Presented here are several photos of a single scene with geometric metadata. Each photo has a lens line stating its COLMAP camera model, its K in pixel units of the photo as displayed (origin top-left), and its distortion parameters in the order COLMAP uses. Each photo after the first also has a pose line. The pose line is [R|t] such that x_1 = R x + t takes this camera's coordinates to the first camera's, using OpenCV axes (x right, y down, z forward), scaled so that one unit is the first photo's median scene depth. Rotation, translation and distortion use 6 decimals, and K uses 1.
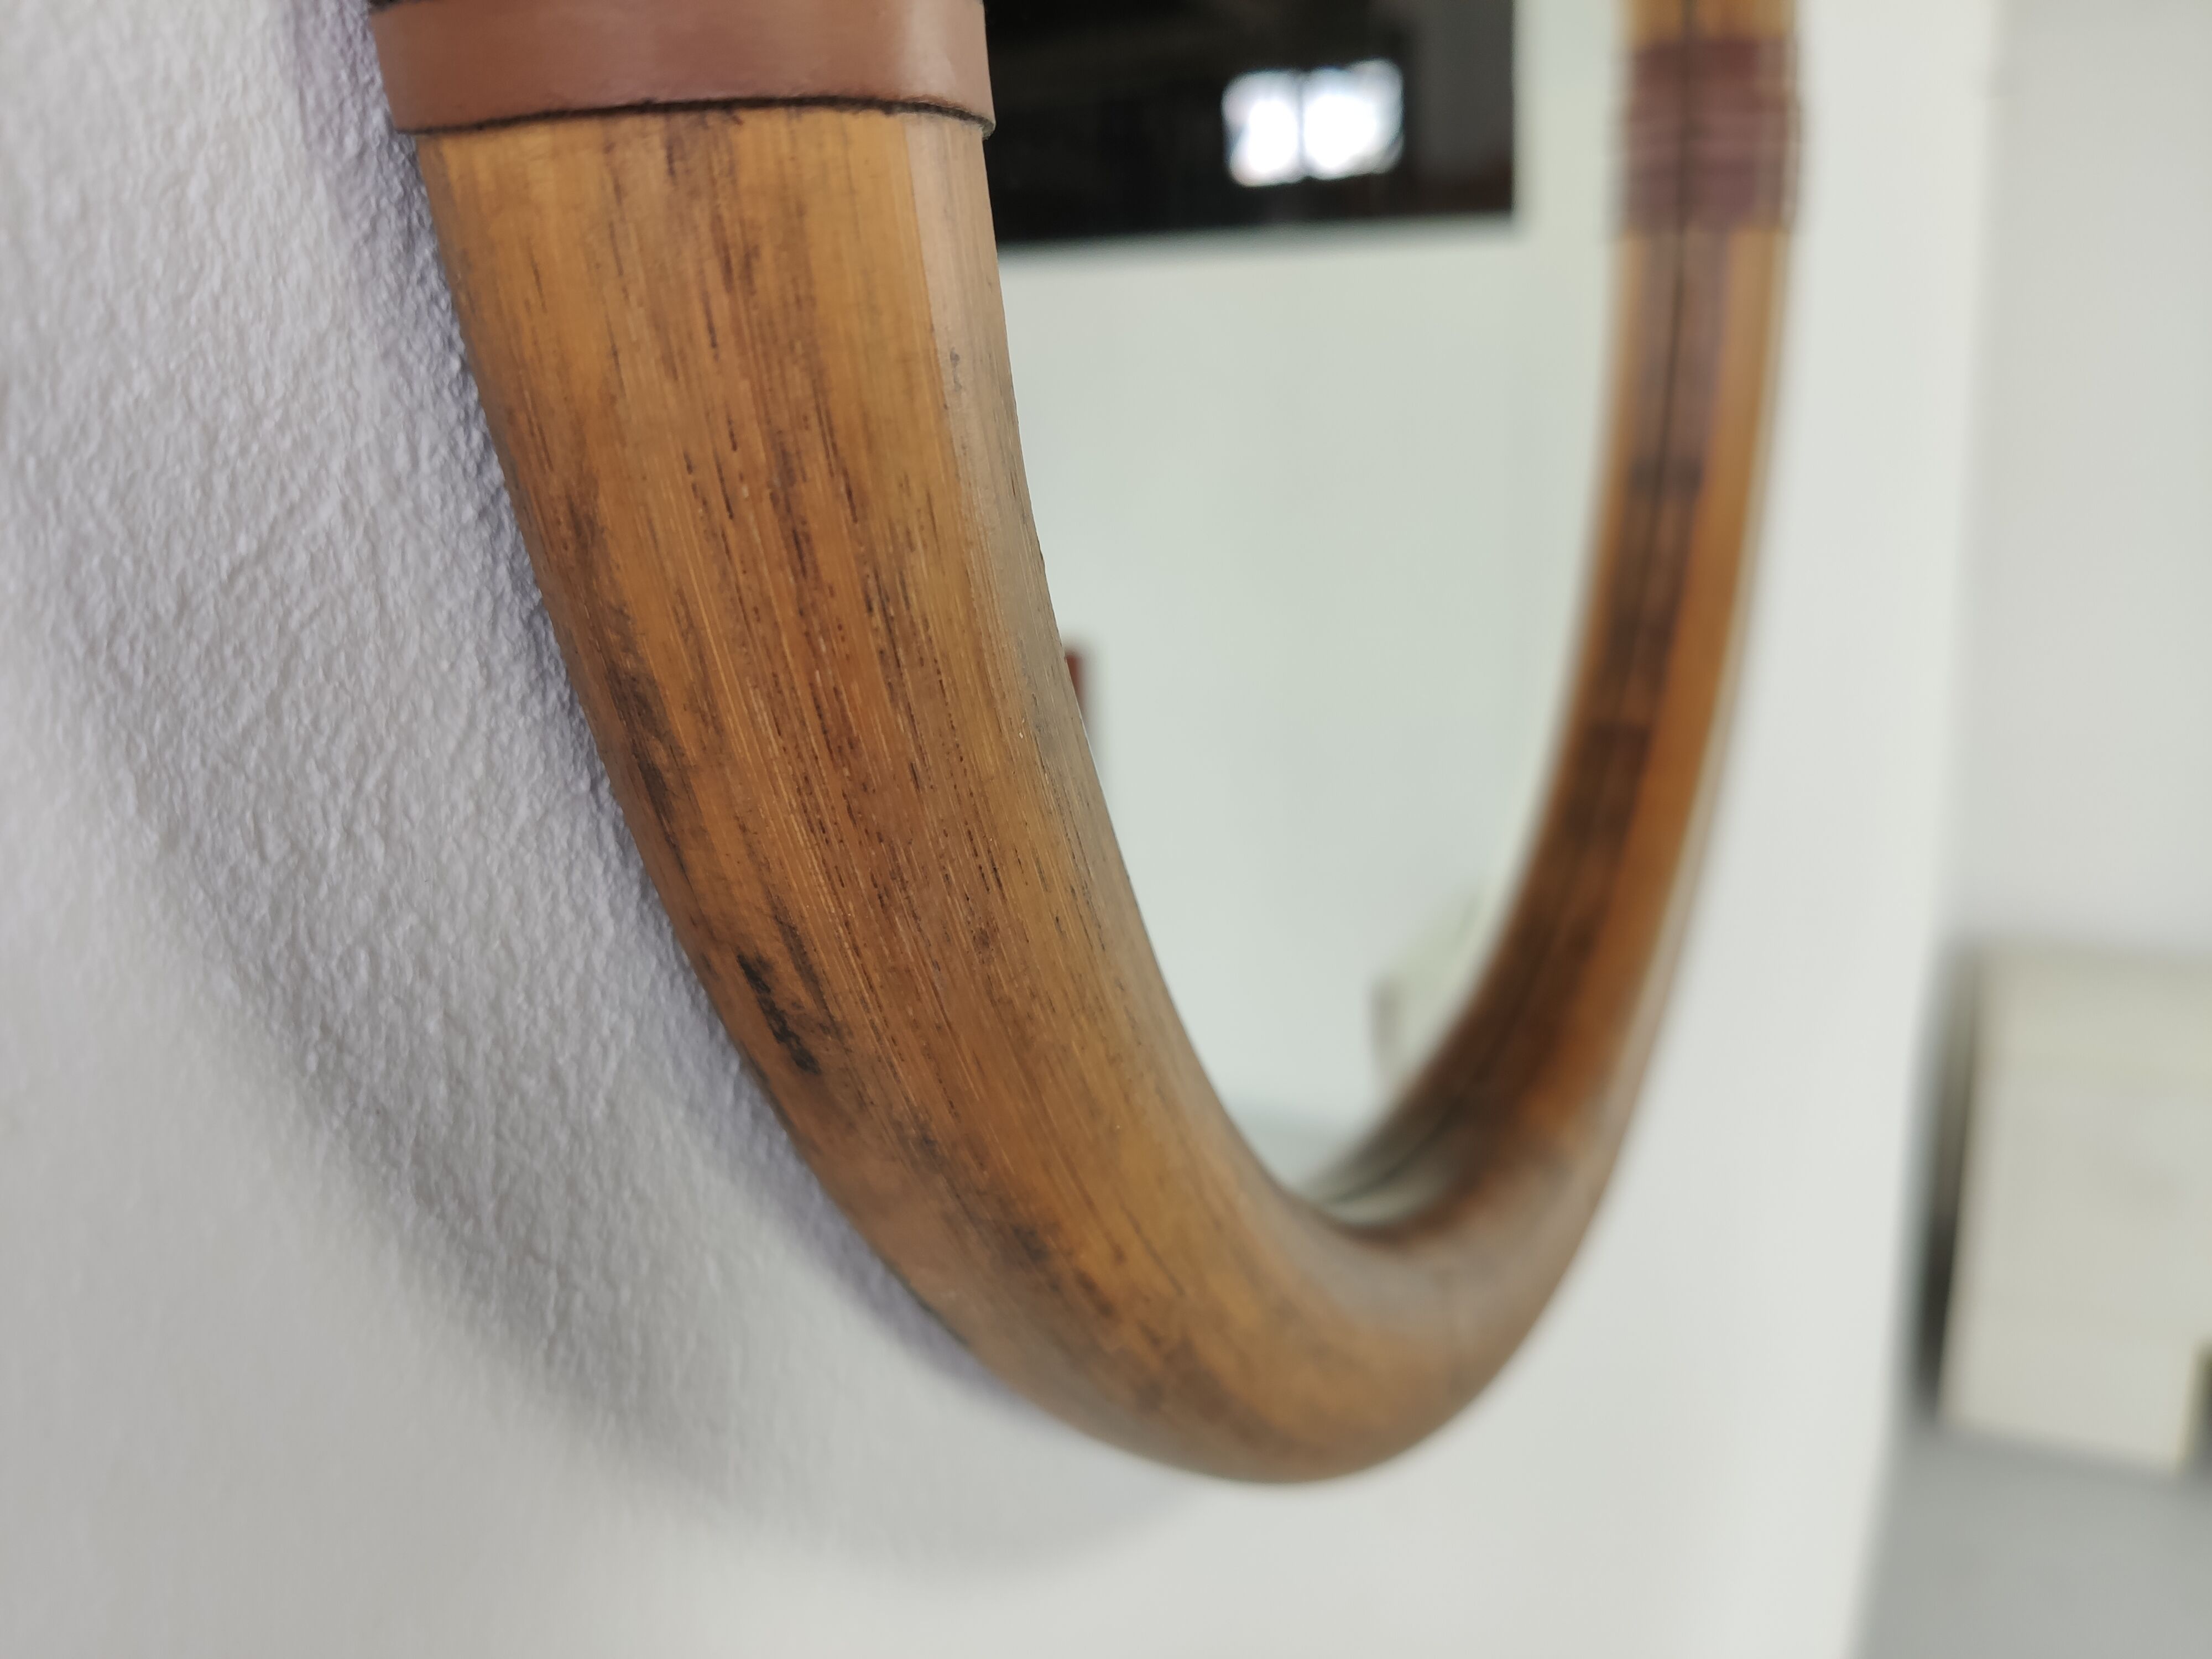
lens RADIAL K [[1729.6, 0, 1049.3], [0, 1729.6, 834.3], [0, 0, 1]] dist [0.074422, -0.272727]
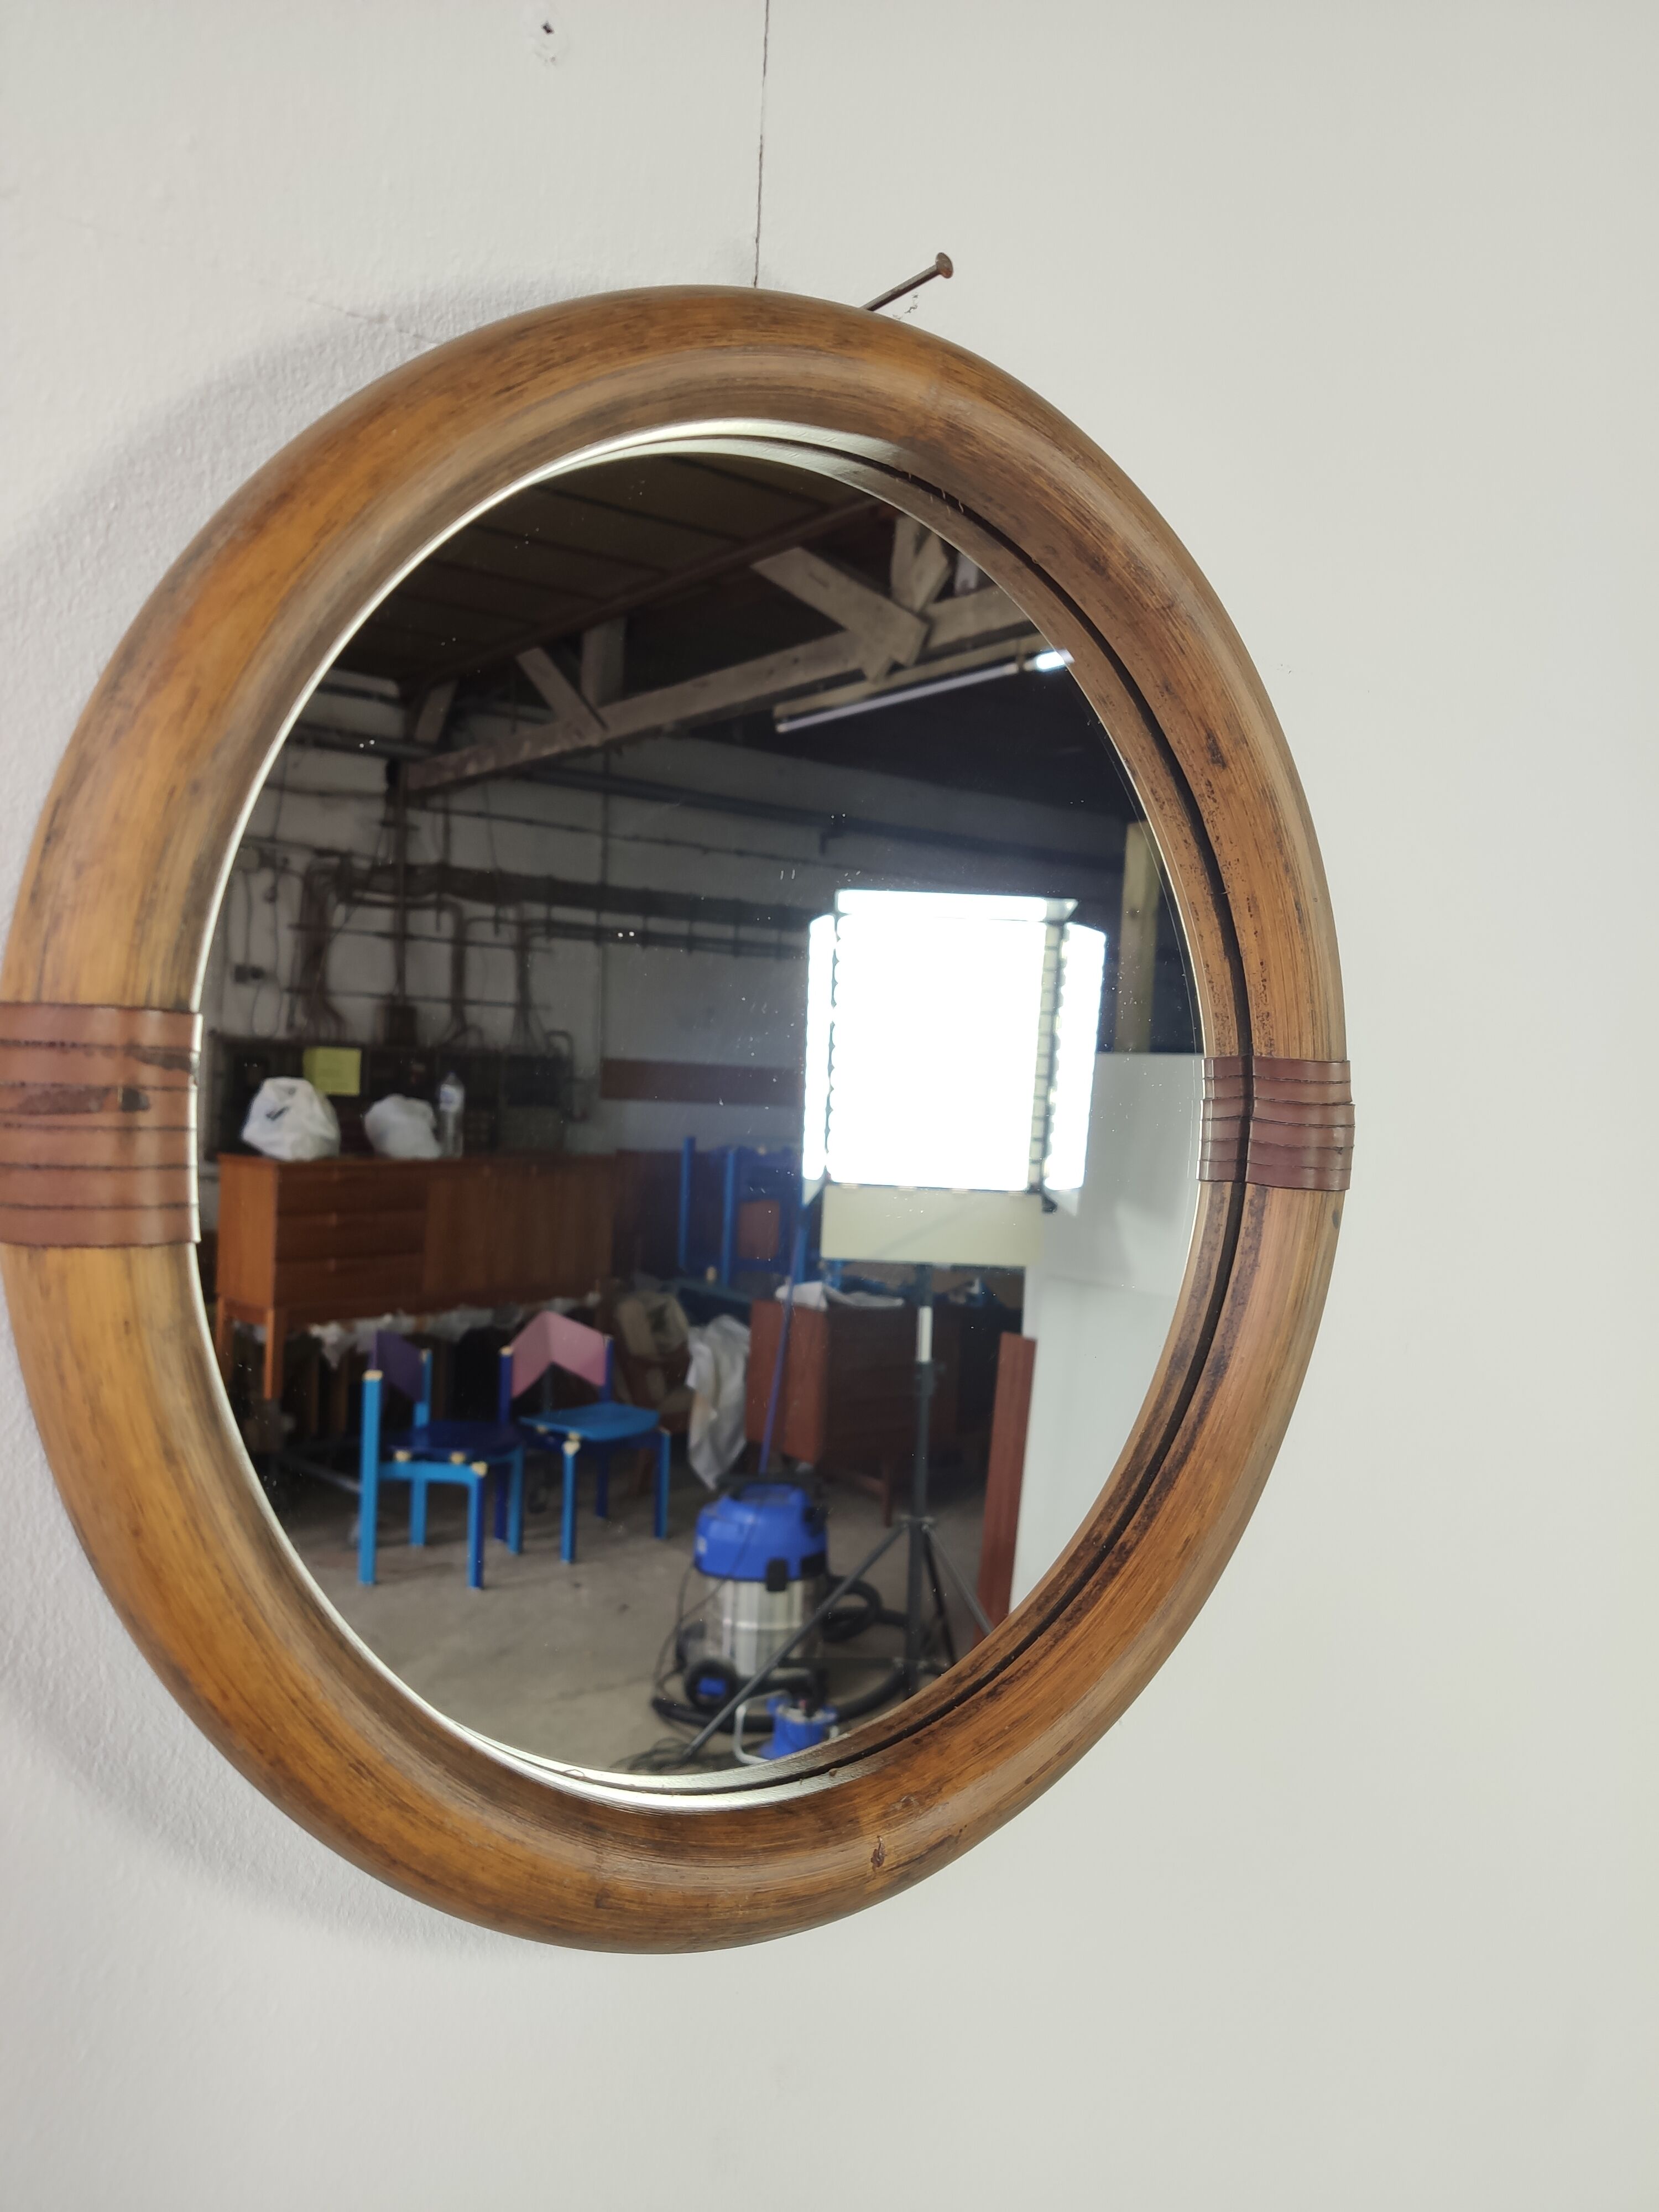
lens RADIAL K [[1710.8, 0, 829.5], [0, 1710.8, 1106.0], [0, 0, 1]] dist [0.035570, -0.068202]
pose [[0.919989, 0.090375, -0.381383, 1.860080], [-0.183960, 0.958782, -0.216555, -0.188470], [0.346092, 0.269387, 0.898694, -1.151246]]
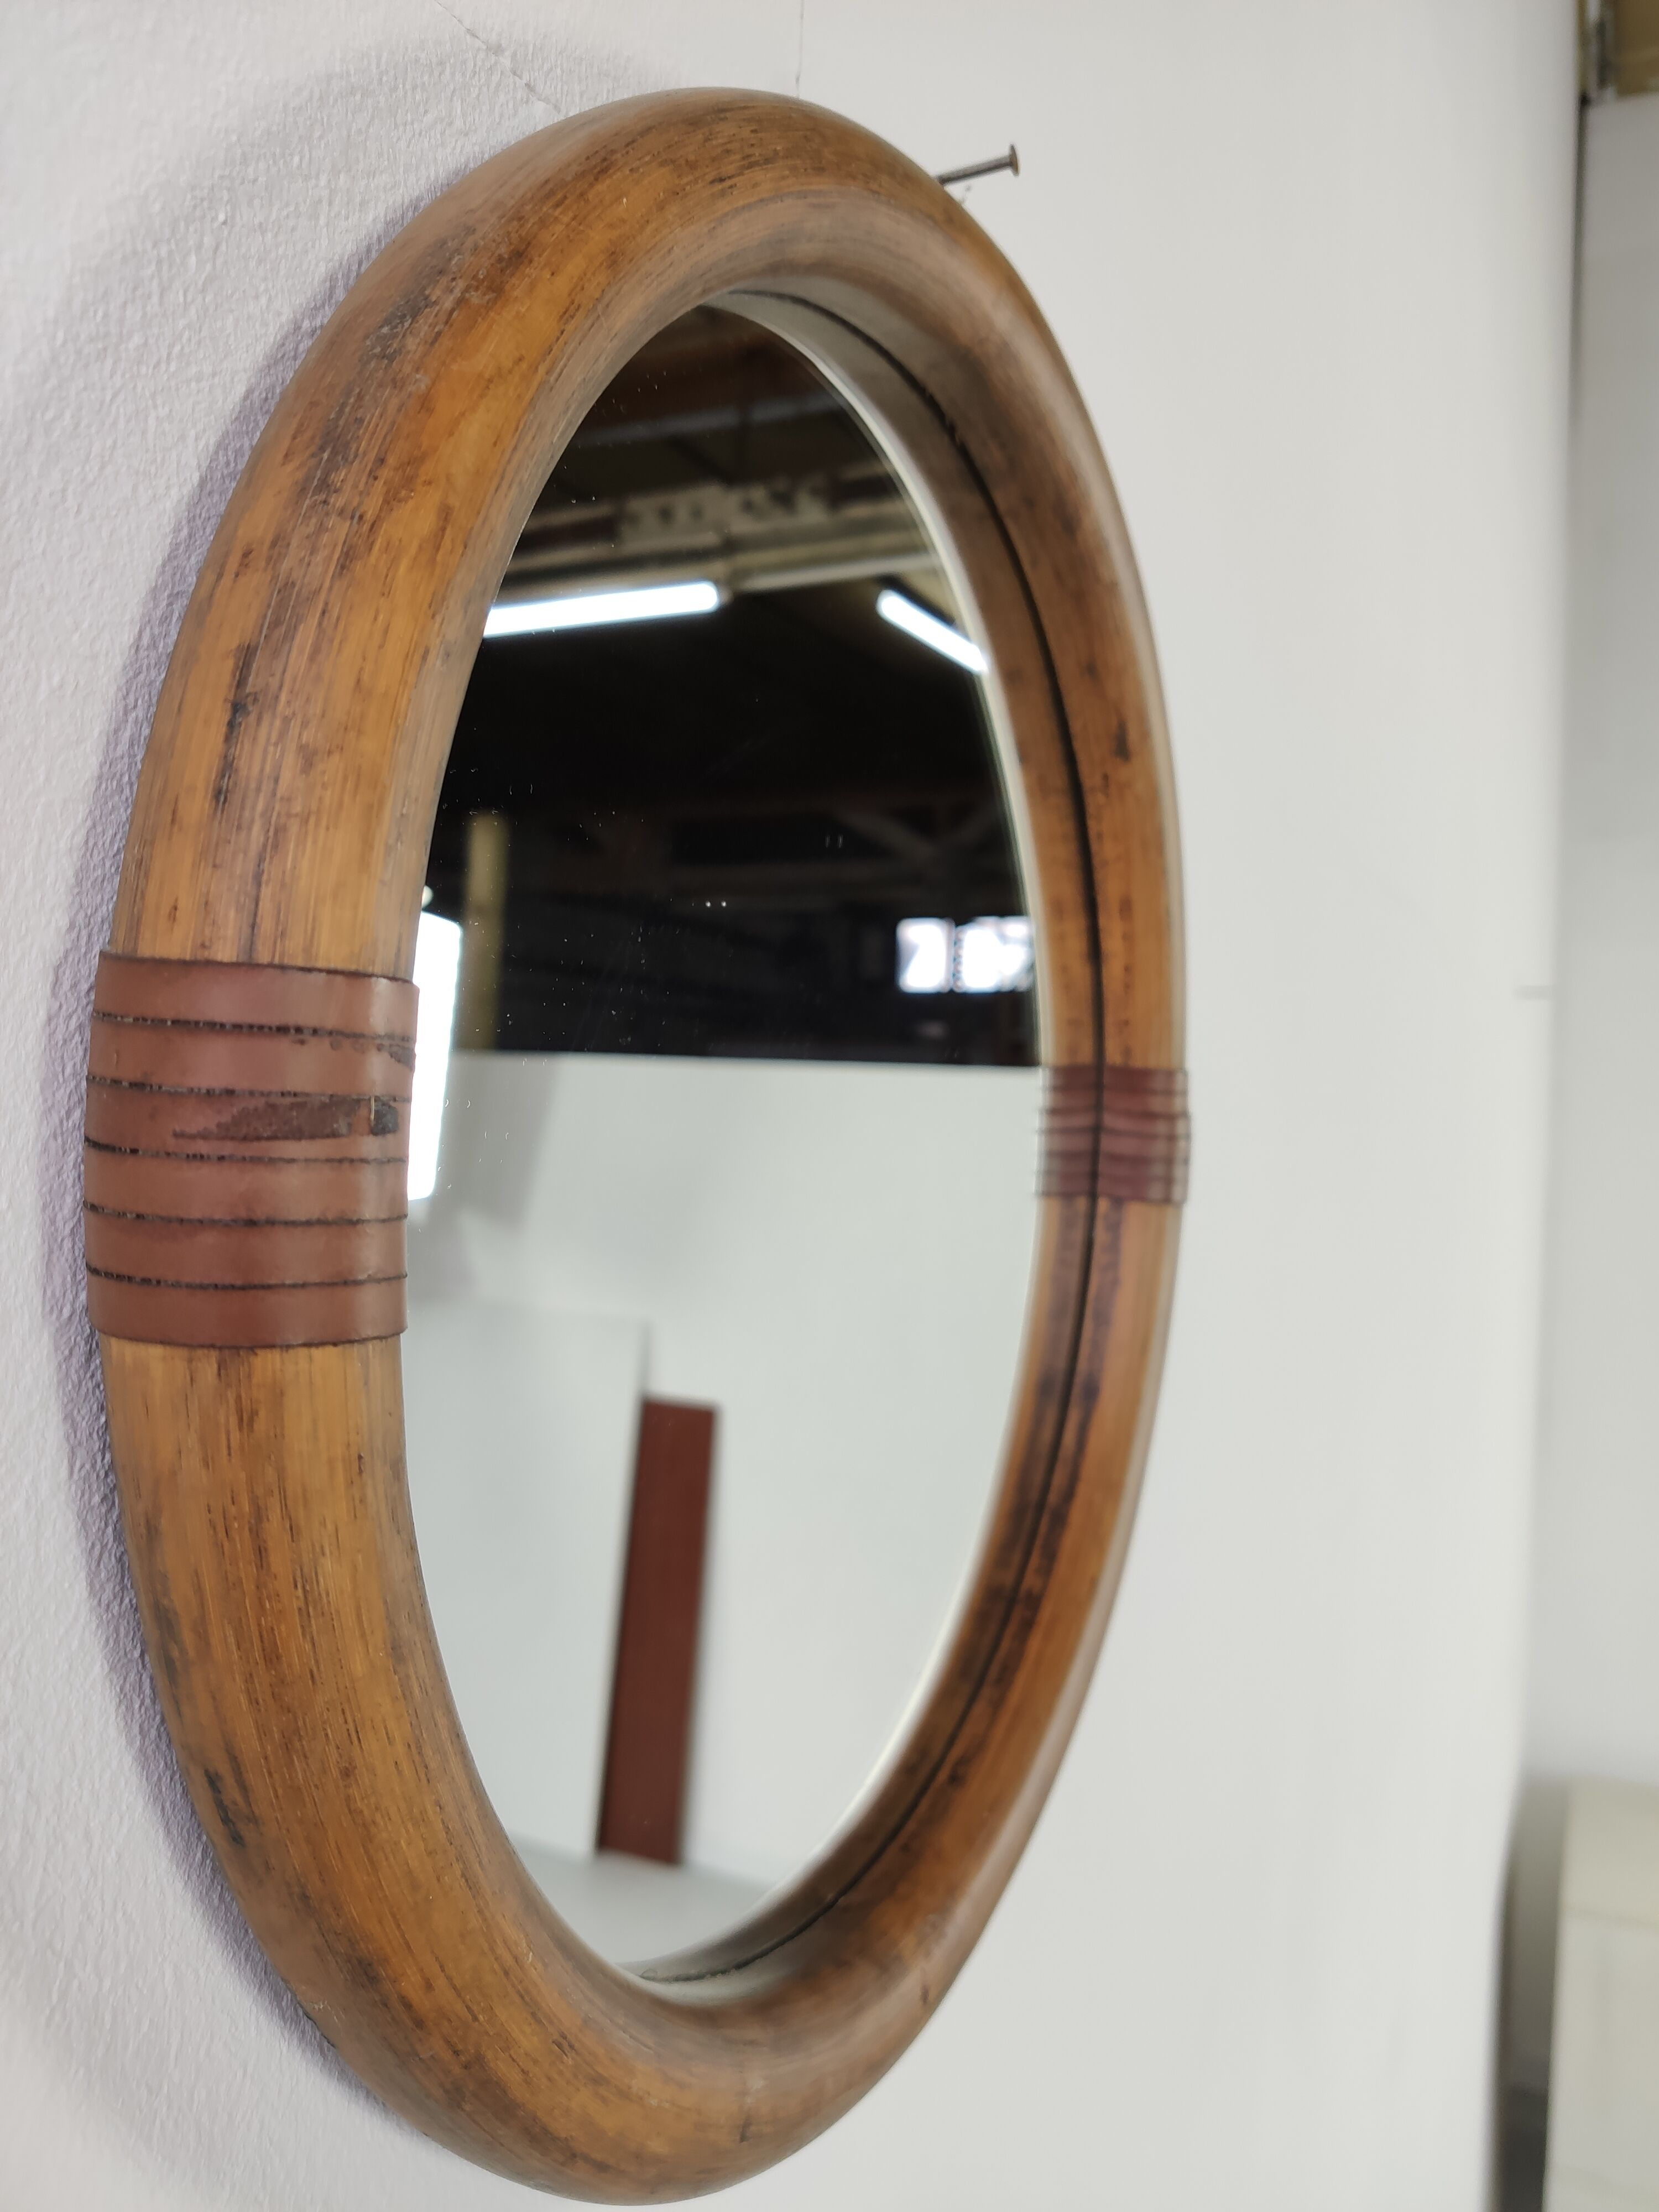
lens RADIAL K [[1727.2, 0, 797.7], [0, 1727.2, 1096.4], [0, 0, 1]] dist [-0.021941, -0.003940]
pose [[0.994703, 0.095754, 0.037384, 0.280292], [-0.081615, 0.956790, -0.279091, -0.142990], [-0.062493, 0.274561, 0.959537, -0.859578]]
